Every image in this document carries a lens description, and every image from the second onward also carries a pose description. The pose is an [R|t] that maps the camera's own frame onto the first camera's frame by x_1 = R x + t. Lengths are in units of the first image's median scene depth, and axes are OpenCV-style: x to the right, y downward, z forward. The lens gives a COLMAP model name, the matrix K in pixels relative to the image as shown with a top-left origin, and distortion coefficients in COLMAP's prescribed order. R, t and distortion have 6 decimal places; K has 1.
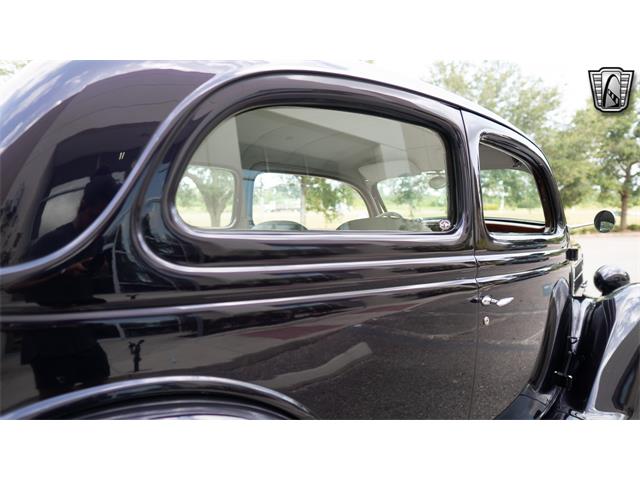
lens RADIAL K [[448.6, 0, 318.5], [0, 448.6, 236.3], [0, 0, 1]] dist [-0.108351, 0.071399]
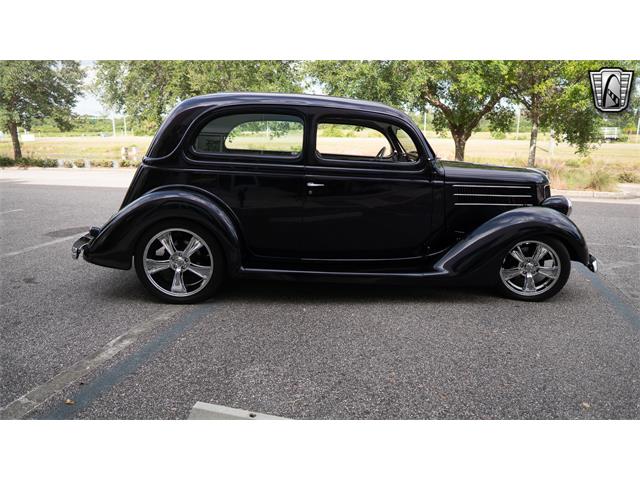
lens RADIAL K [[448.6, 0, 318.5], [0, 448.6, 236.3], [0, 0, 1]] dist [-0.108351, 0.071399]
pose [[0.800640, 0.152716, -0.579356, 0.876152], [-0.055127, 0.981645, 0.182575, -0.014211], [0.596604, -0.114239, 0.794363, -0.468591]]
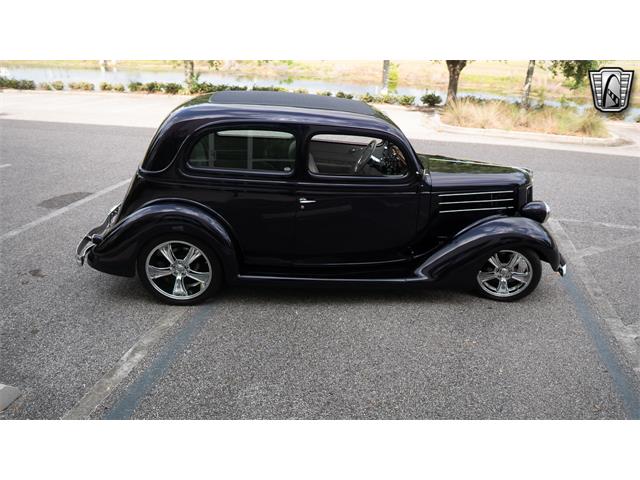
lens RADIAL K [[448.6, 0, 318.5], [0, 448.6, 236.3], [0, 0, 1]] dist [-0.108351, 0.071399]
pose [[0.813031, 0.265653, -0.518082, 0.856699], [-0.068549, 0.927326, 0.367923, -0.289171], [0.578170, -0.263619, 0.772155, -0.481184]]
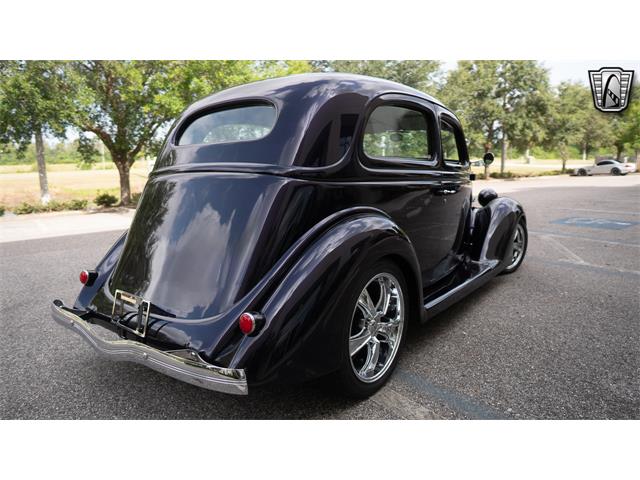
lens RADIAL K [[448.6, 0, 318.5], [0, 448.6, 236.3], [0, 0, 1]] dist [-0.108351, 0.071399]
pose [[0.967270, -0.053657, 0.248010, -0.360066], [0.028194, 0.994061, 0.105104, 0.052424], [-0.252177, -0.094672, 0.963039, -0.453778]]
